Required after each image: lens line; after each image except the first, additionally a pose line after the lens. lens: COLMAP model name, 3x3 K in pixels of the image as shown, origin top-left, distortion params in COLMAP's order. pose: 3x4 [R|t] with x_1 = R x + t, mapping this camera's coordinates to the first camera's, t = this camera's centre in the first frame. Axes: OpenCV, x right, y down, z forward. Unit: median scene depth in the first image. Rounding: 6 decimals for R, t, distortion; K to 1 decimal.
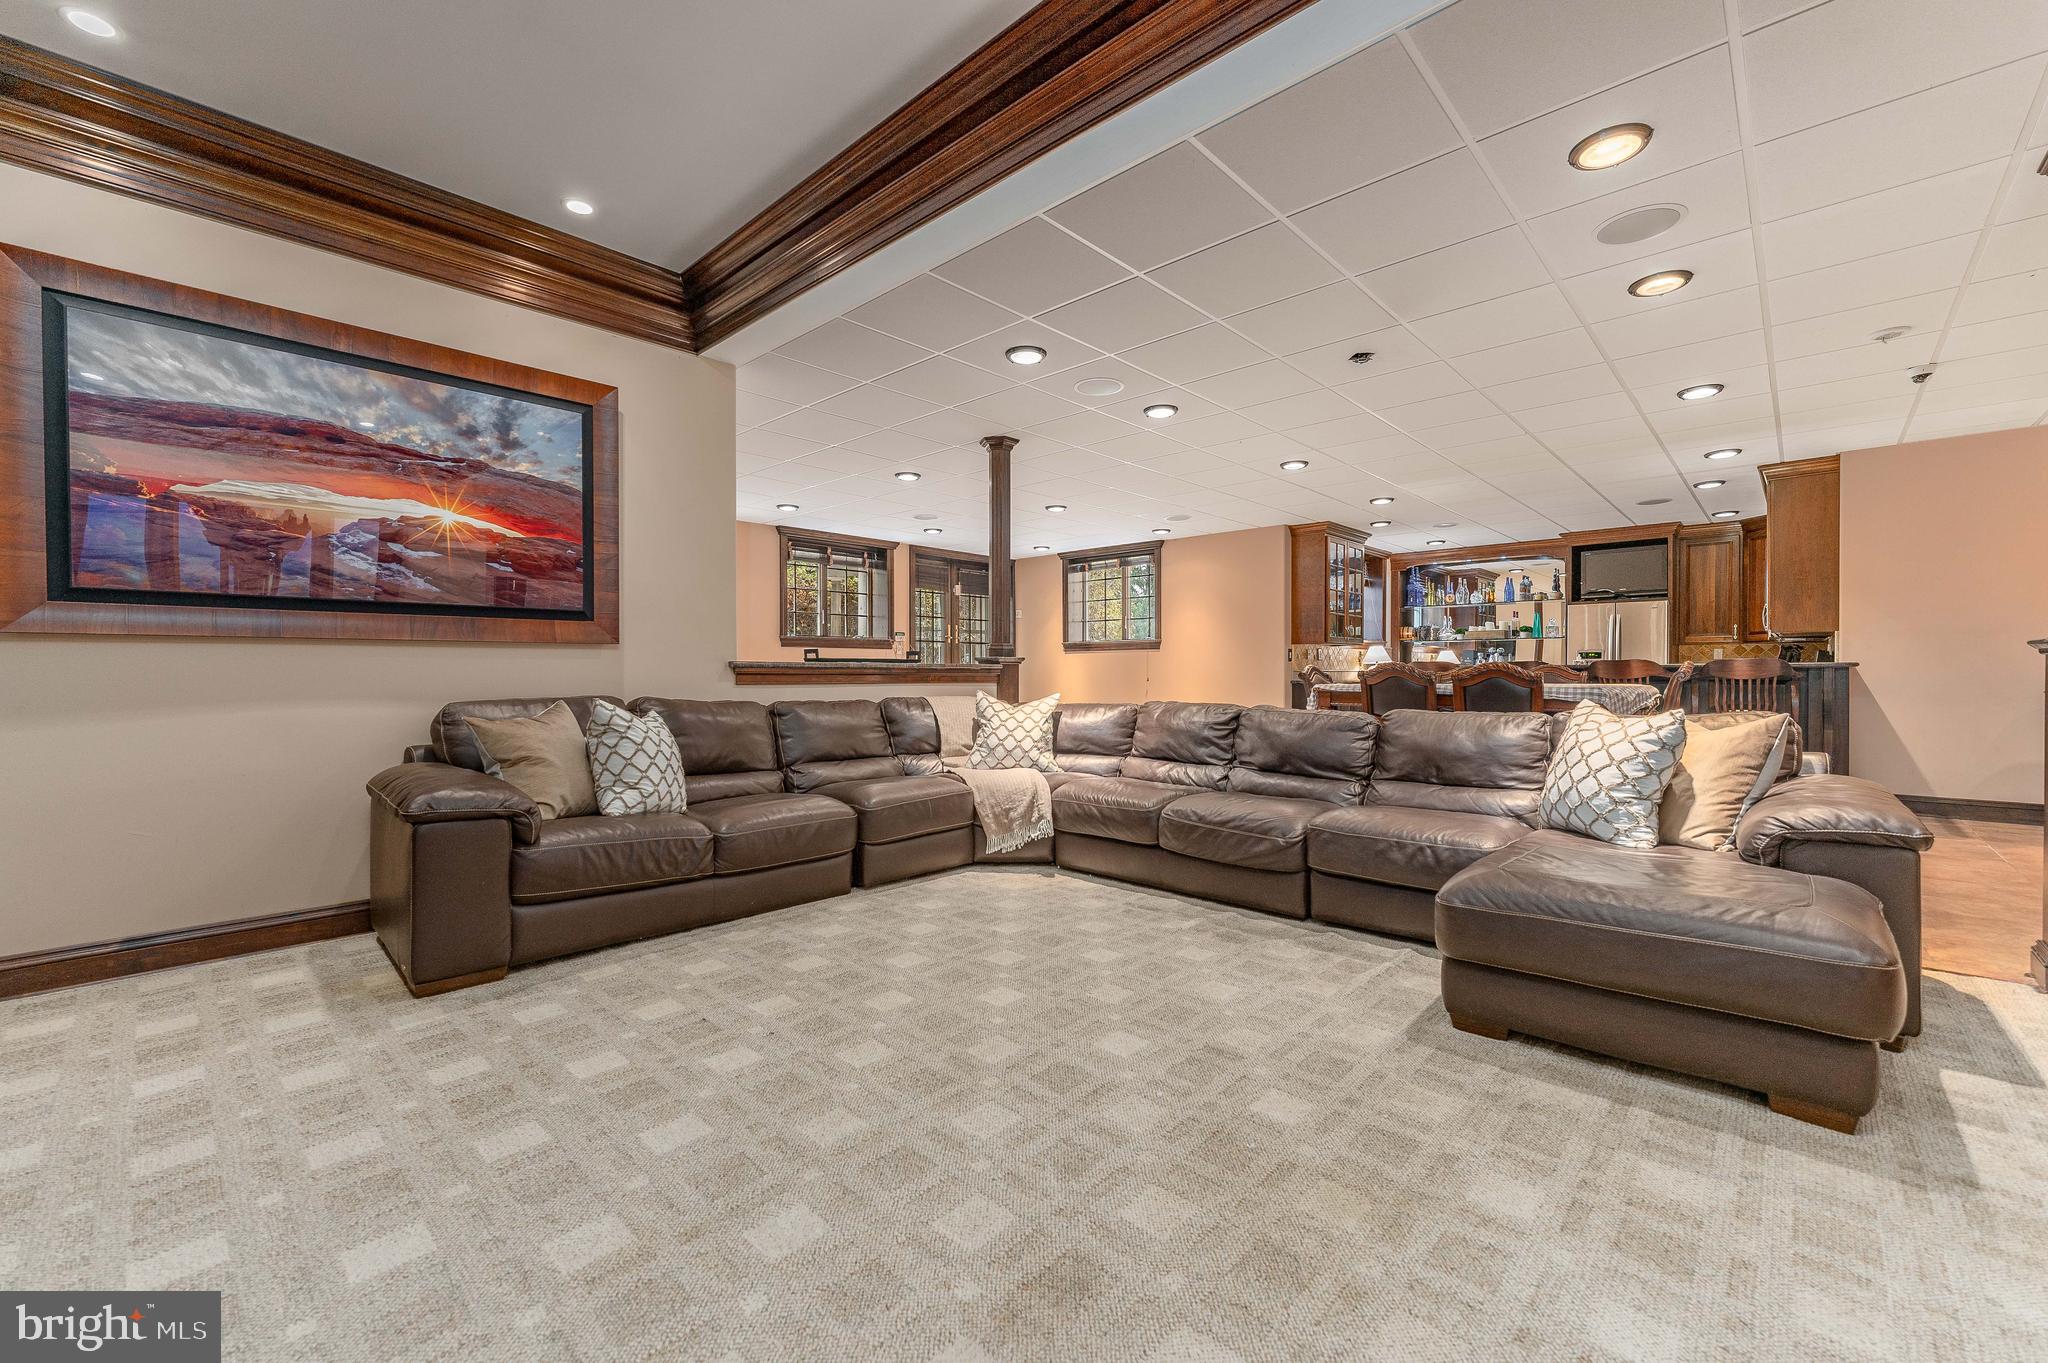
lens RADIAL K [[828.1, 0, 1026.9], [0, 828.1, 676.8], [0, 0, 1]] dist [0.000725, -0.000086]
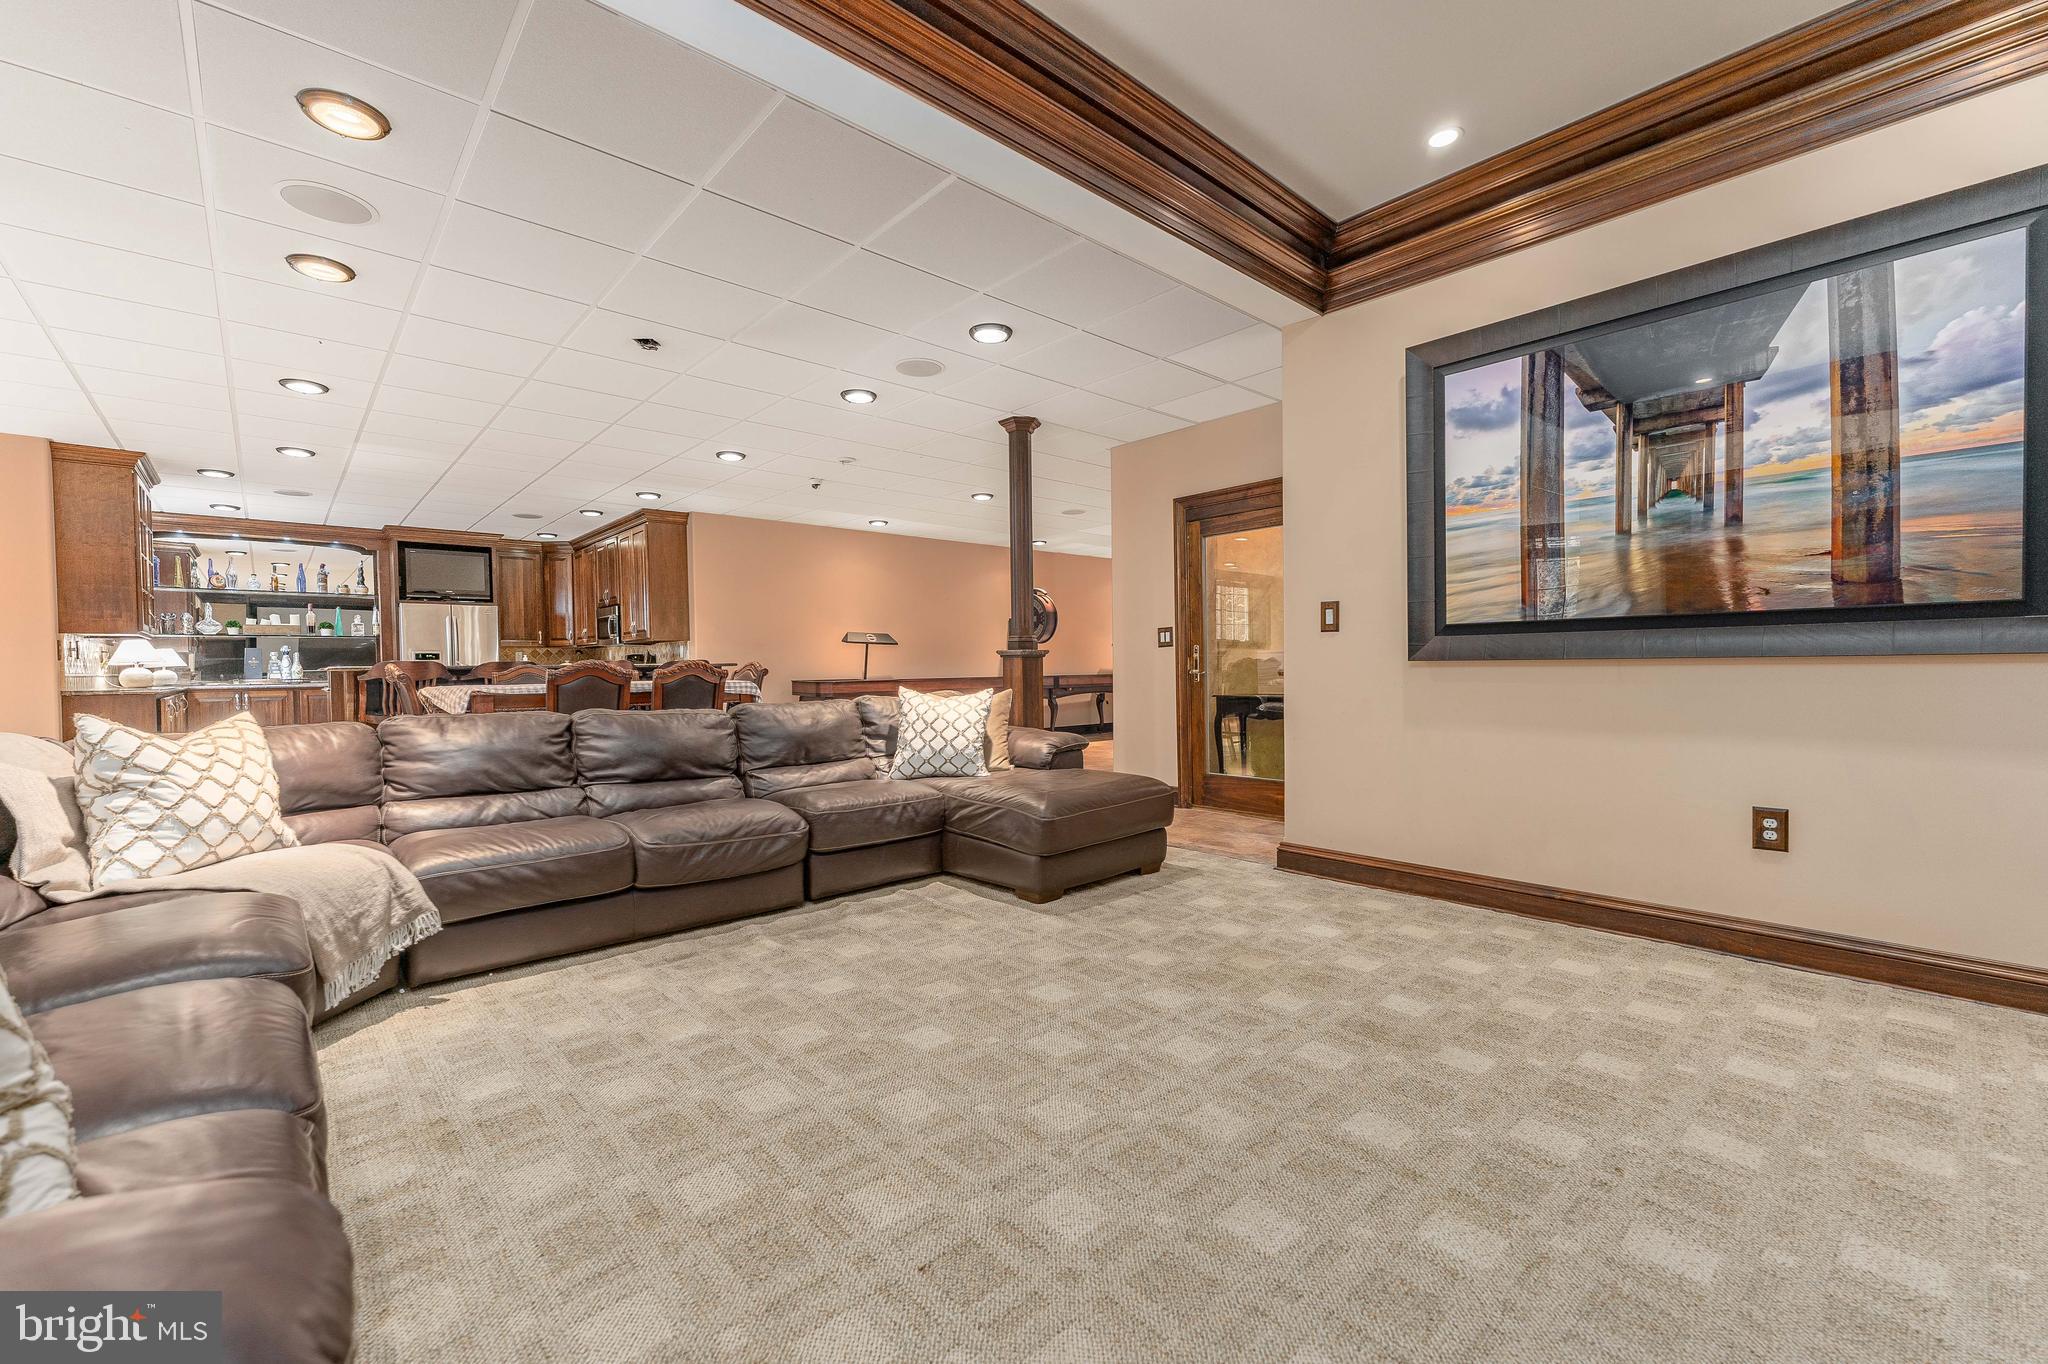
lens RADIAL K [[833.3, 0, 1021.7], [0, 833.3, 678.3], [0, 0, 1]] dist [0.003942, -0.000888]
pose [[0.090361, -0.013446, 0.995818, -0.739847], [0.017379, 0.999778, 0.011922, -0.000631], [-0.995757, 0.016229, 0.090575, 0.676556]]
